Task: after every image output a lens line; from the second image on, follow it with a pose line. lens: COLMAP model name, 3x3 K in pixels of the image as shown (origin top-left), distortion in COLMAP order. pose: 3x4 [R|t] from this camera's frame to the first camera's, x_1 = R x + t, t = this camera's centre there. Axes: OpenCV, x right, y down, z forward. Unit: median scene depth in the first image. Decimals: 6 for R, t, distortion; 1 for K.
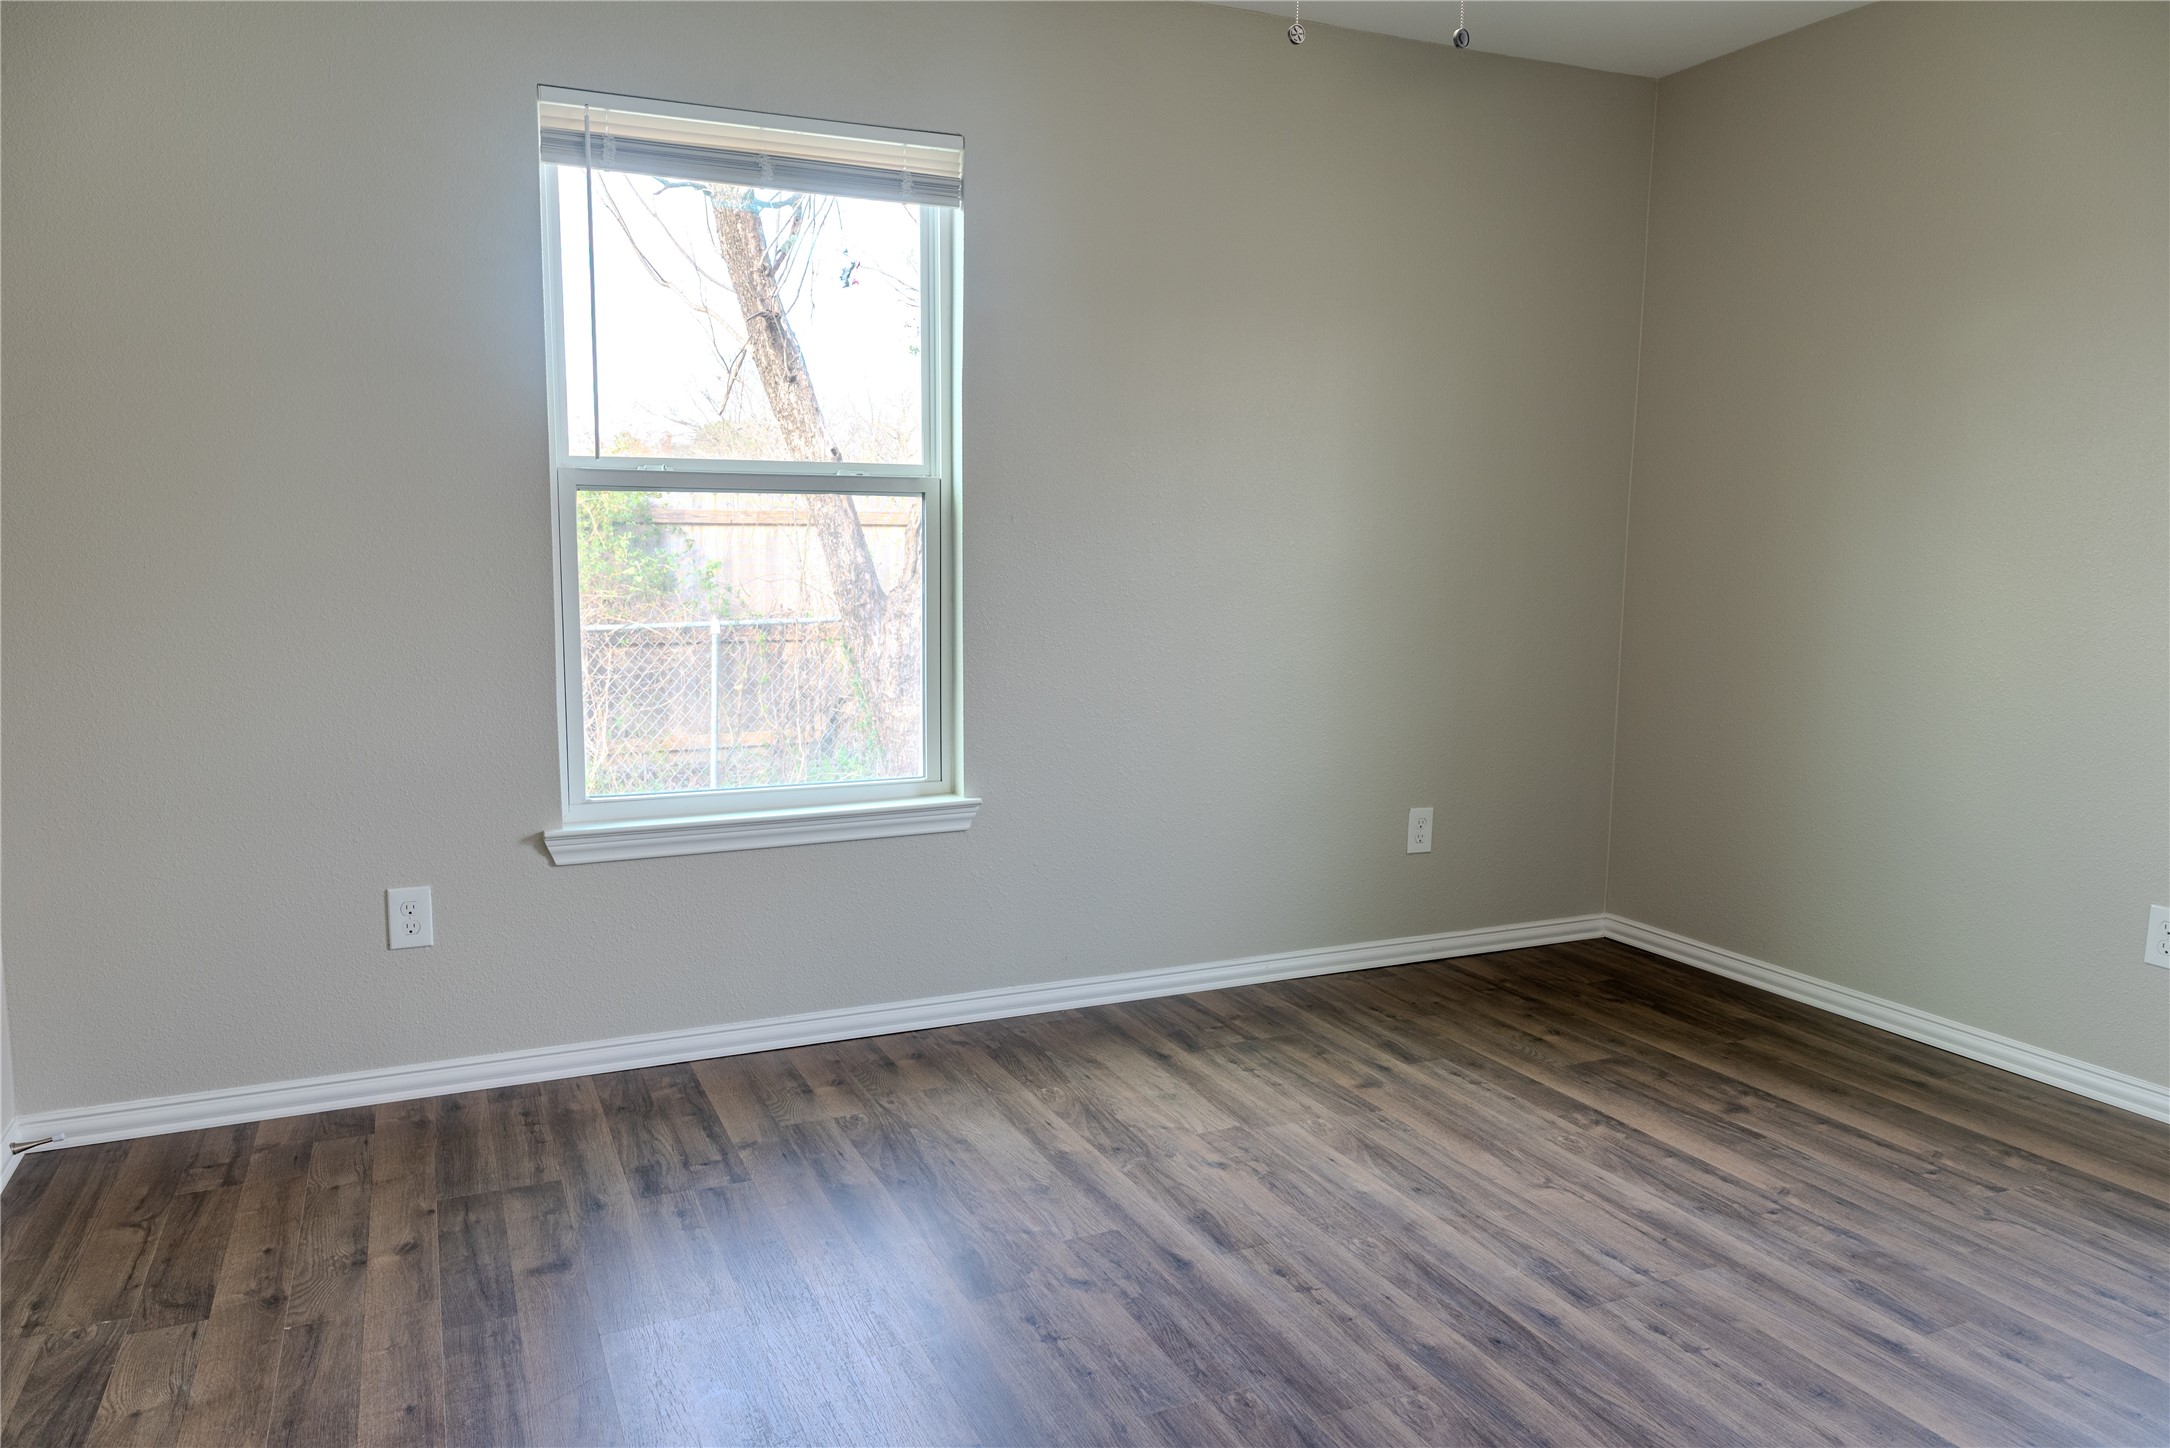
lens RADIAL K [[1481.9, 0, 1085.0], [0, 1481.9, 724.0], [0, 0, 1]] dist [-0.001939, 0.000669]
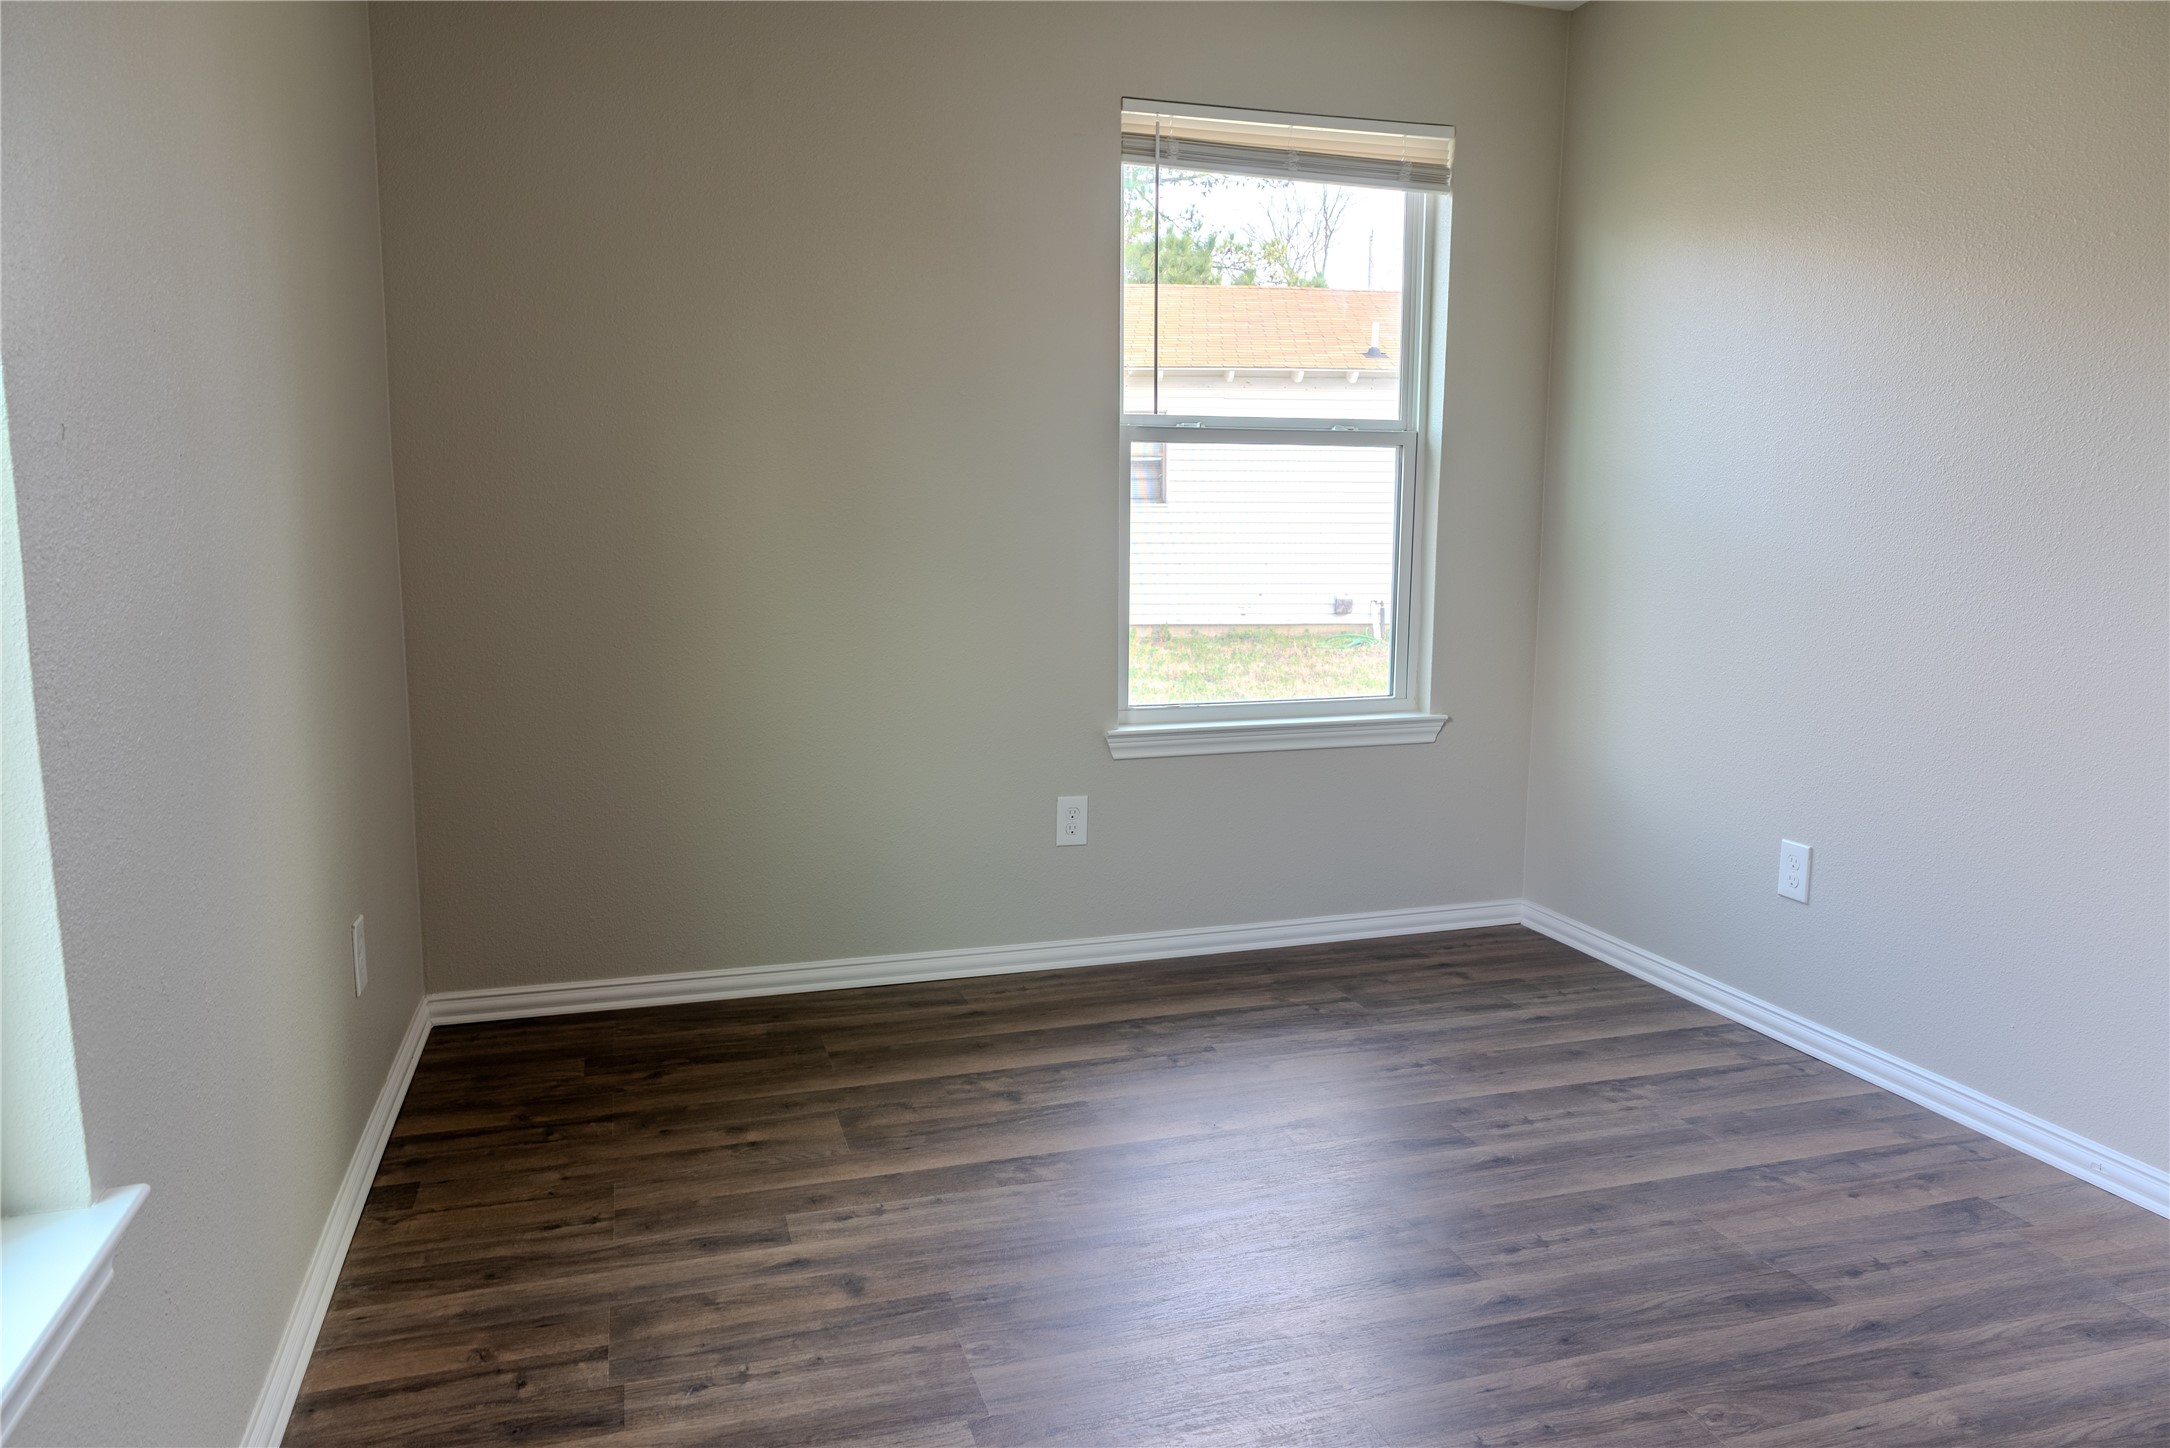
lens RADIAL K [[1481.9, 0, 1085.0], [0, 1481.9, 724.0], [0, 0, 1]] dist [-0.001939, 0.000669]
pose [[0.116976, -0.152383, 0.981375, -0.429963], [0.115168, 0.983573, 0.138997, -0.096013], [-0.986435, 0.096763, 0.132604, 0.774648]]
